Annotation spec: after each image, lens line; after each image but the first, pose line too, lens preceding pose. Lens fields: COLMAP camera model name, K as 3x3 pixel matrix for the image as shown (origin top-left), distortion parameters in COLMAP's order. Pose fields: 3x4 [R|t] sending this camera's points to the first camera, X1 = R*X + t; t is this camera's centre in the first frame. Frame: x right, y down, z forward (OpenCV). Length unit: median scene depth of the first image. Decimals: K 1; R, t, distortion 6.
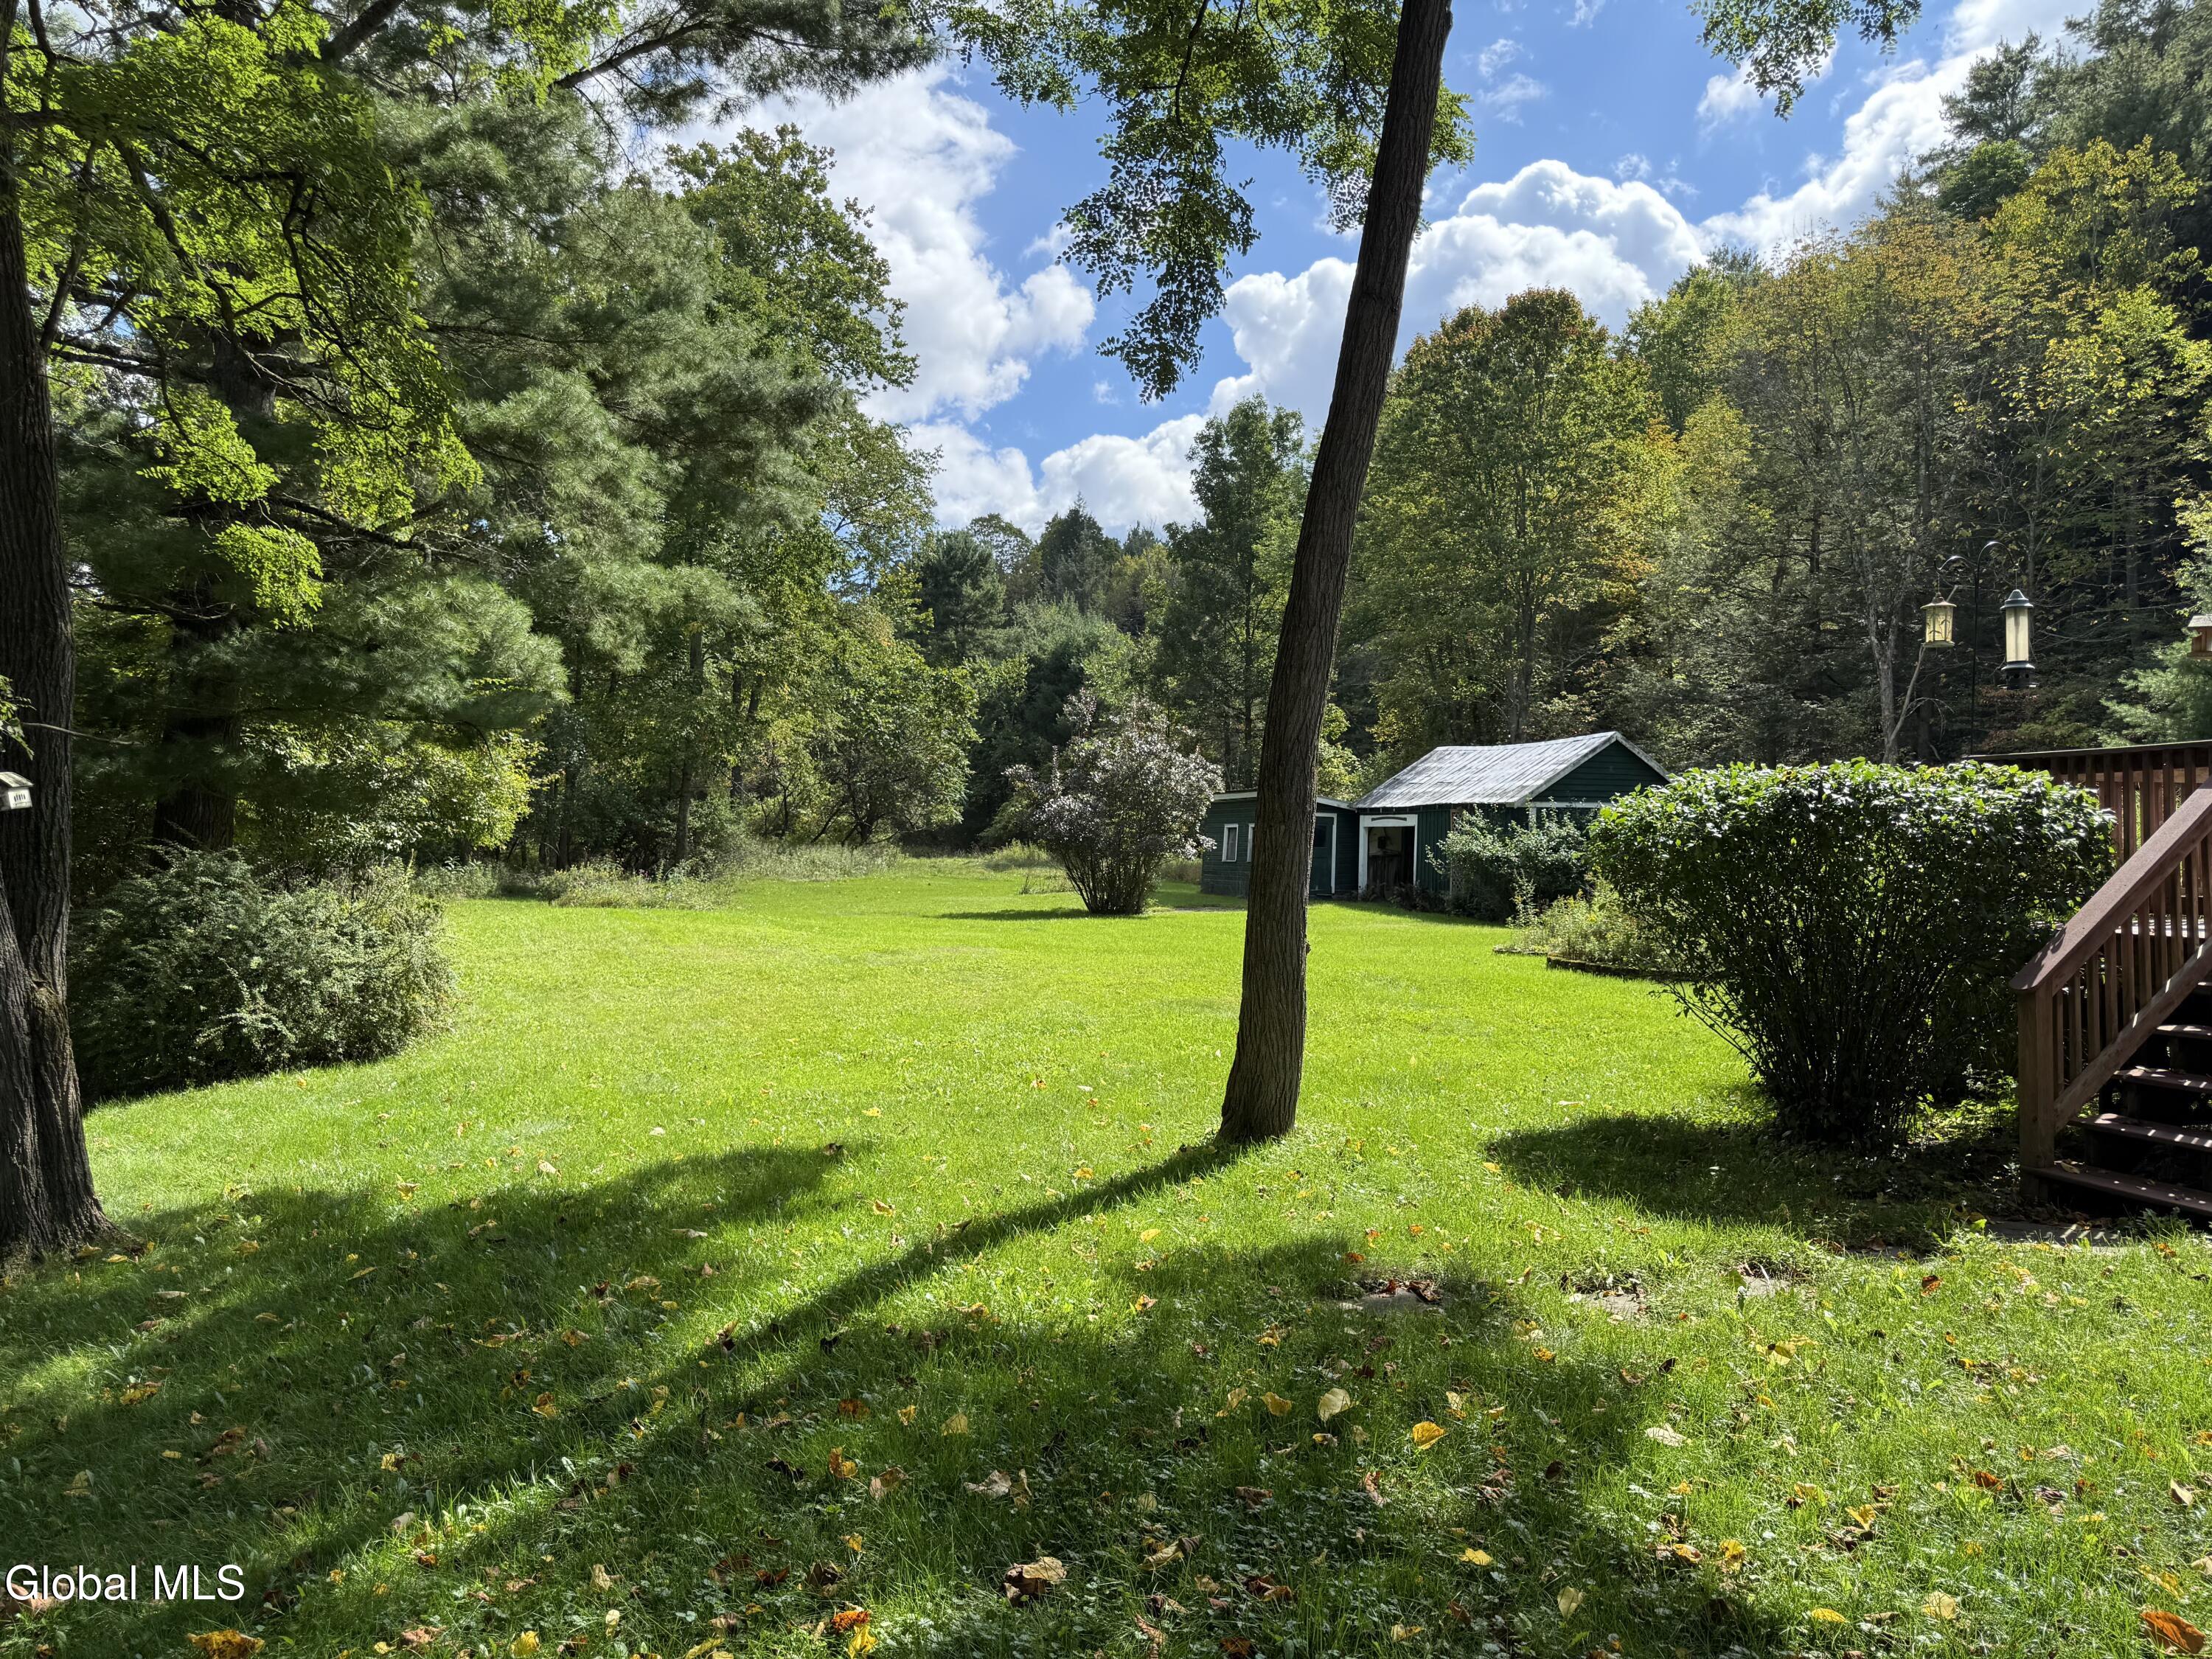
lens RADIAL K [[1531.0, 0, 1085.2], [0, 1531.0, 830.5], [0, 0, 1]] dist [0.021199, -0.003860]
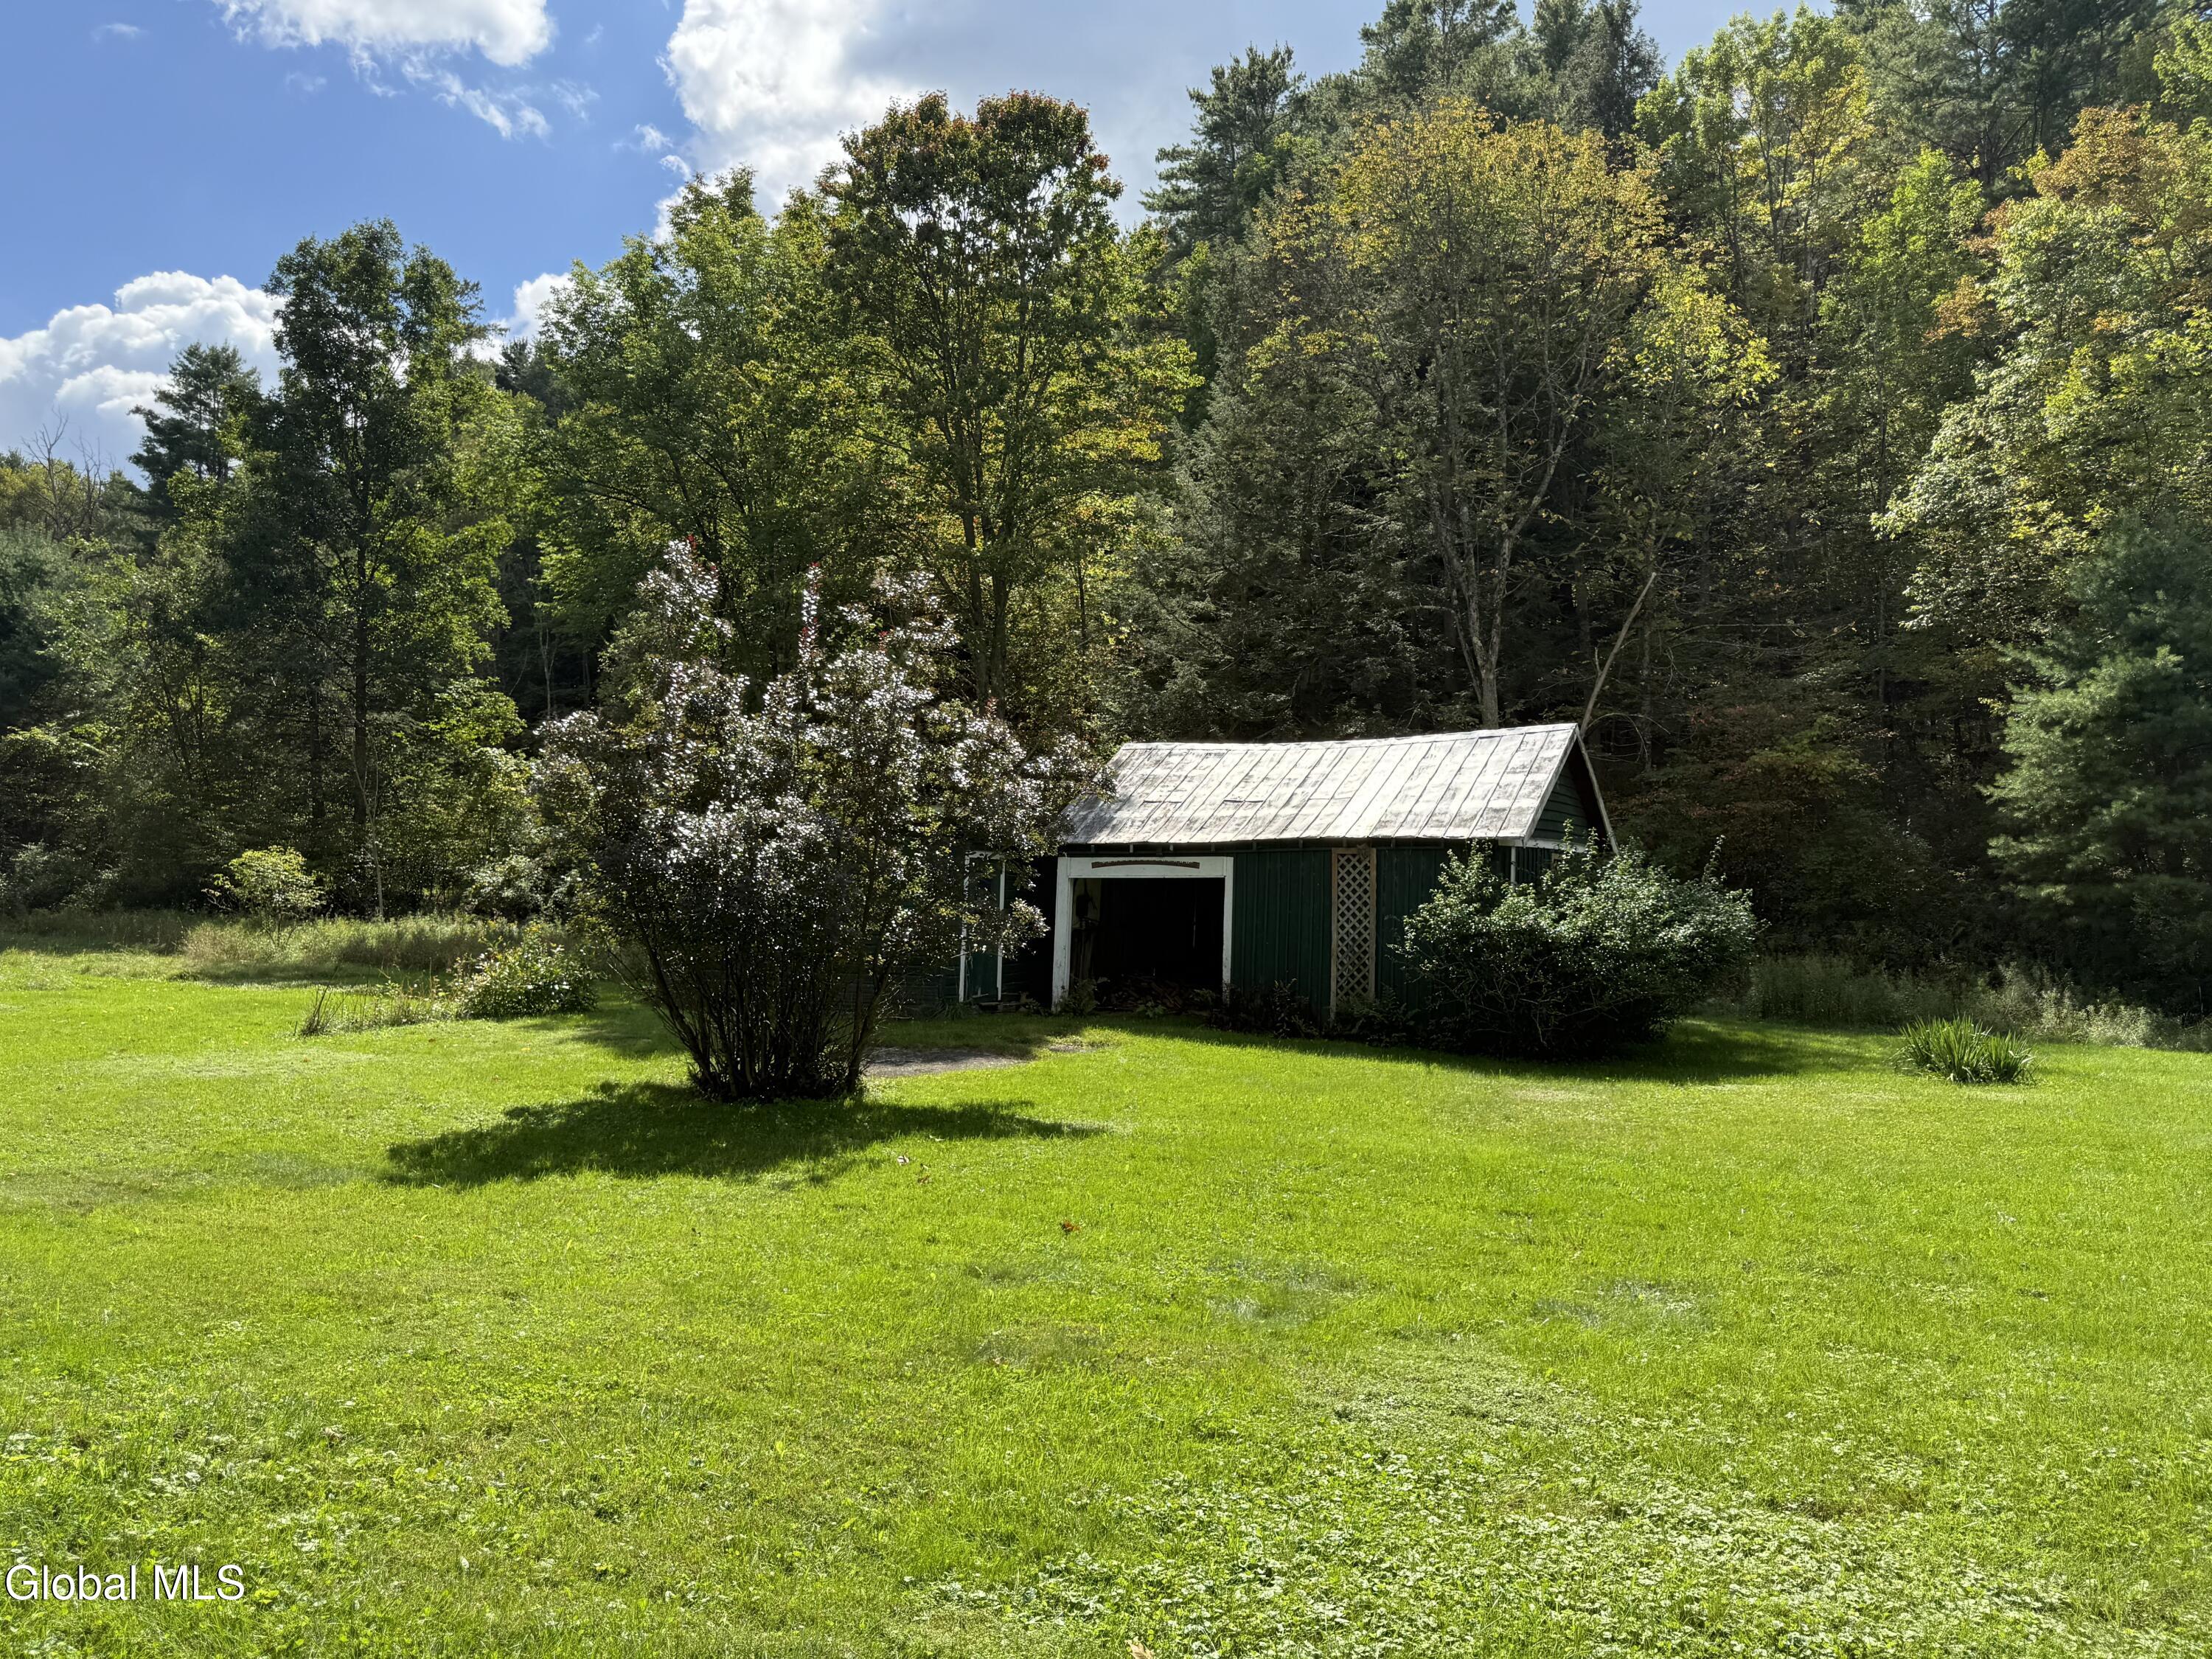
lens RADIAL K [[1569.1, 0, 1103.4], [0, 1569.1, 814.0], [0, 0, 1]] dist [0.103753, -0.103652]
pose [[0.775274, 0.019897, 0.631312, -0.128466], [0.000819, 0.999471, -0.032506, -0.005439], [-0.631625, 0.025718, 0.774848, 0.422860]]
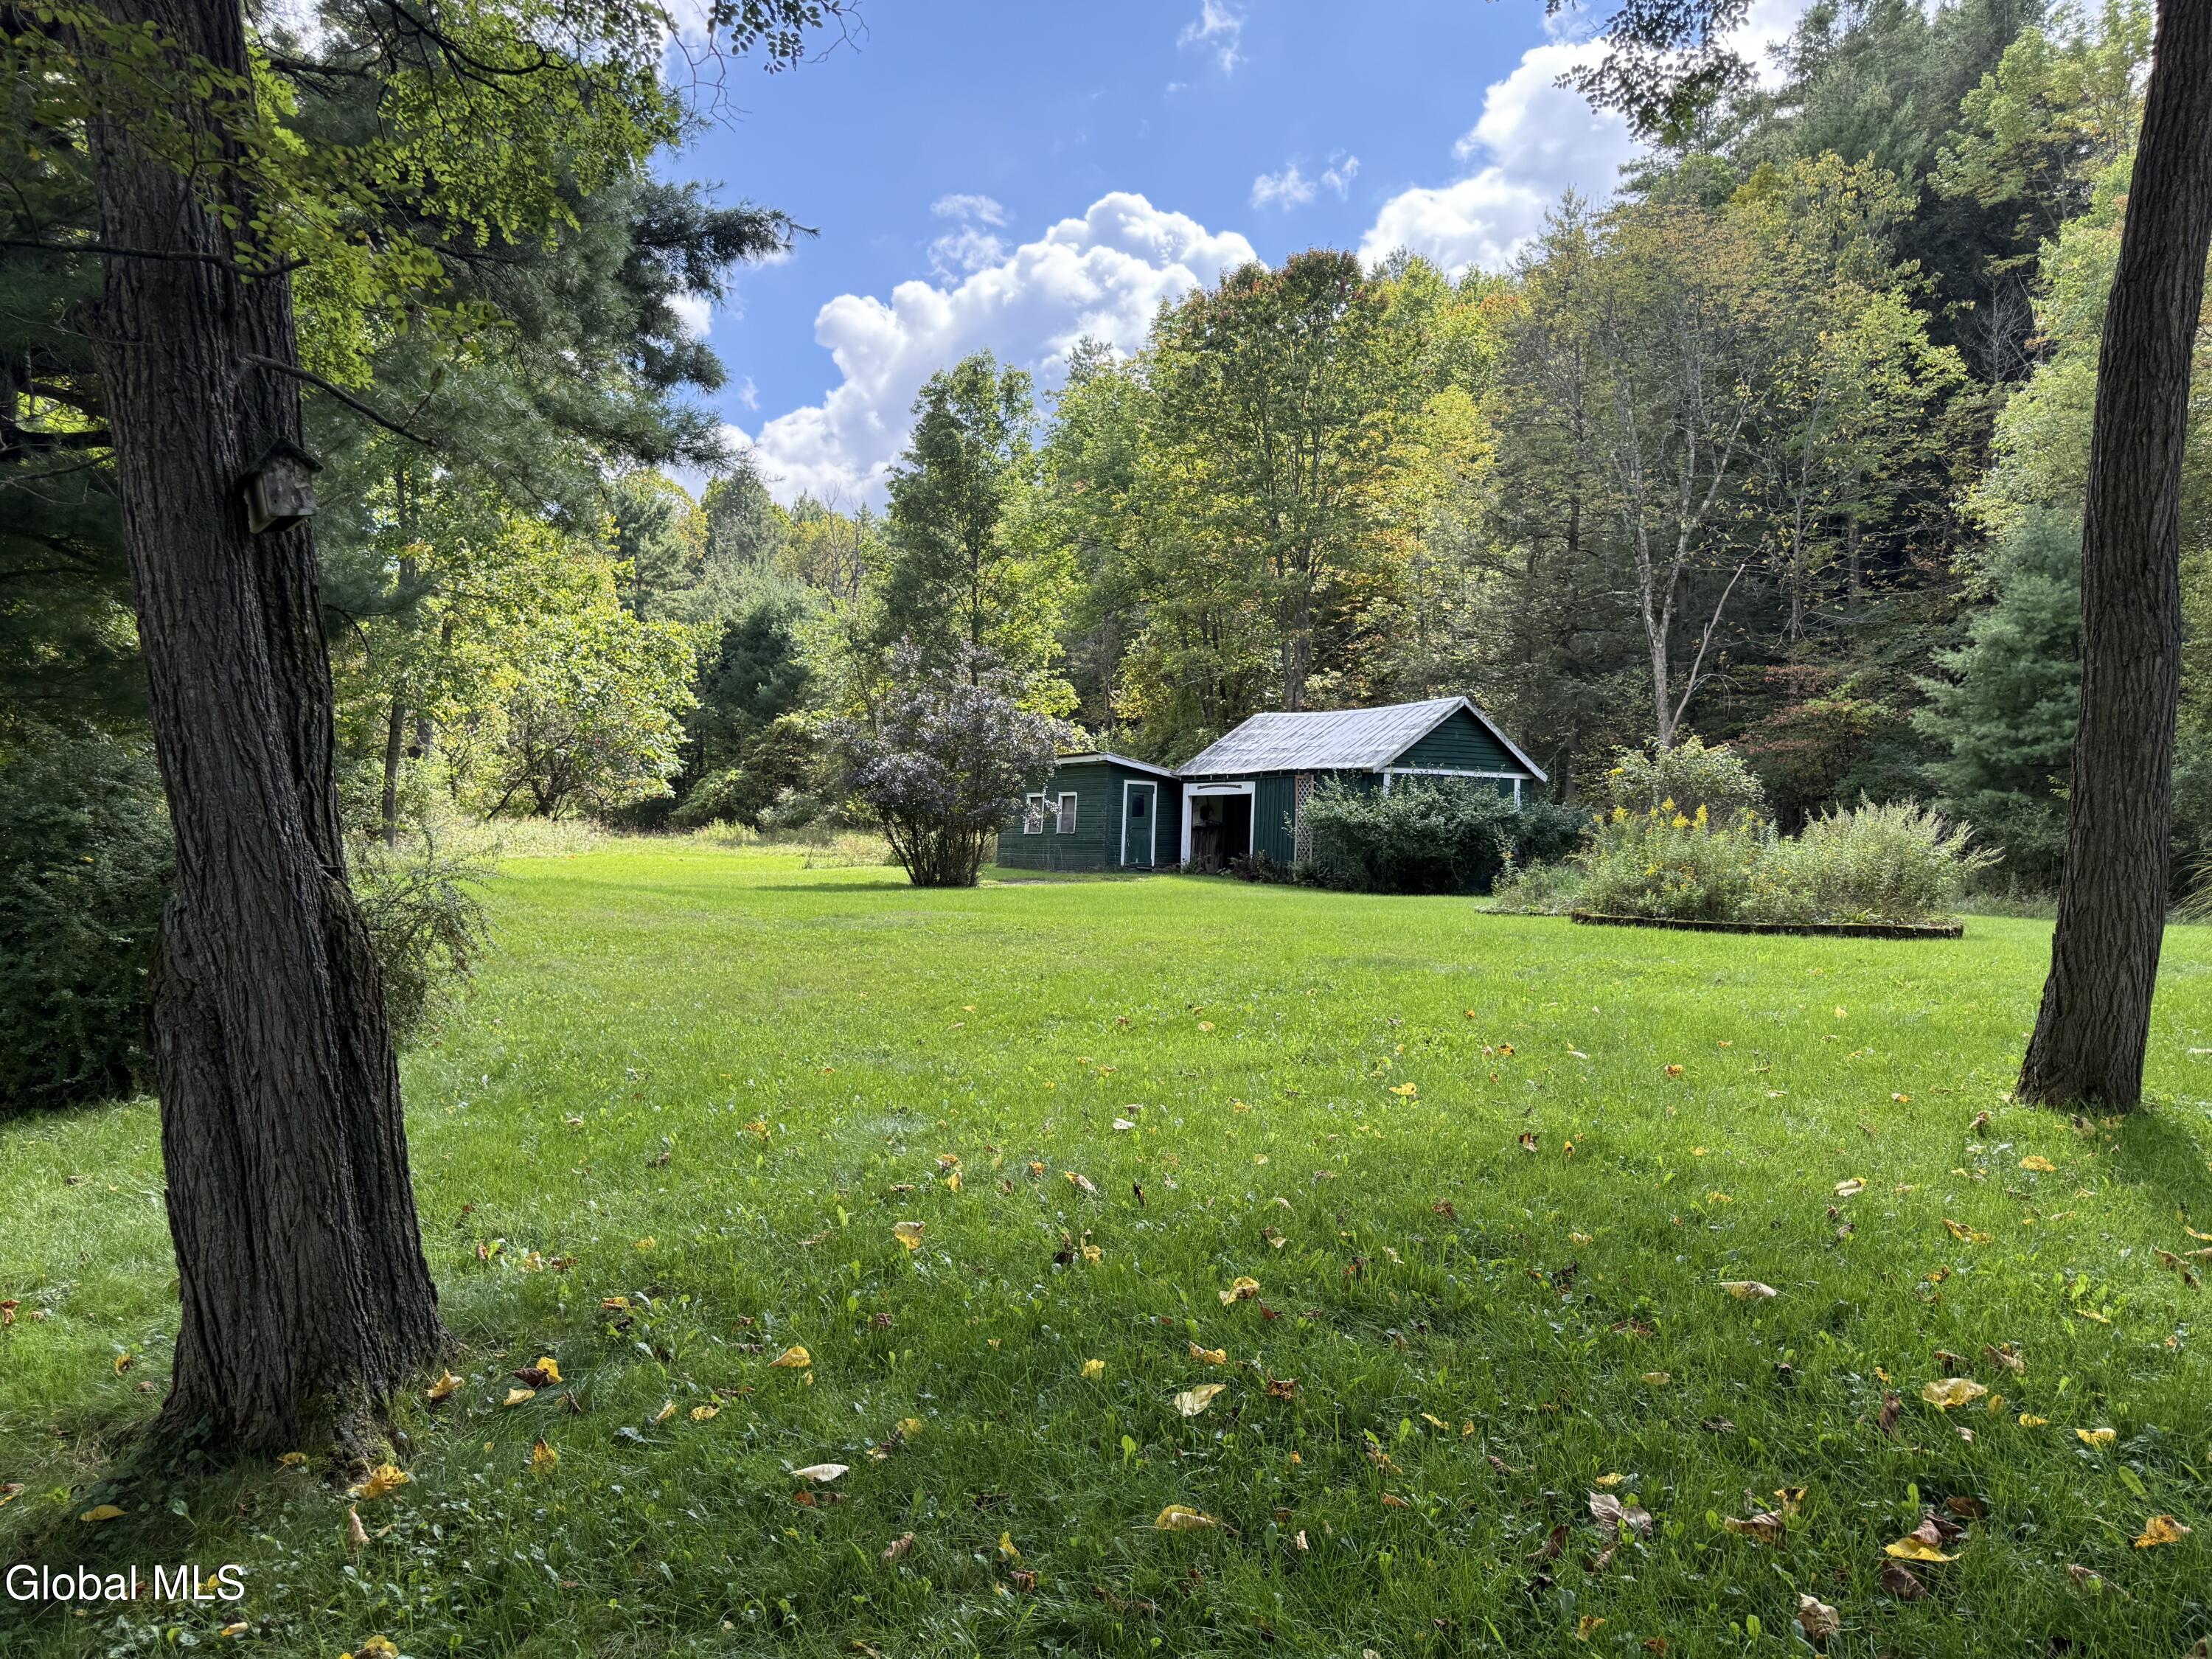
lens RADIAL K [[1569.1, 0, 1103.4], [0, 1569.1, 814.0], [0, 0, 1]] dist [0.103753, -0.103652]
pose [[0.971137, 0.006783, 0.238424, -0.076014], [-0.005643, 0.999969, -0.005463, 0.011214], [-0.238454, 0.003960, 0.971146, 0.057273]]
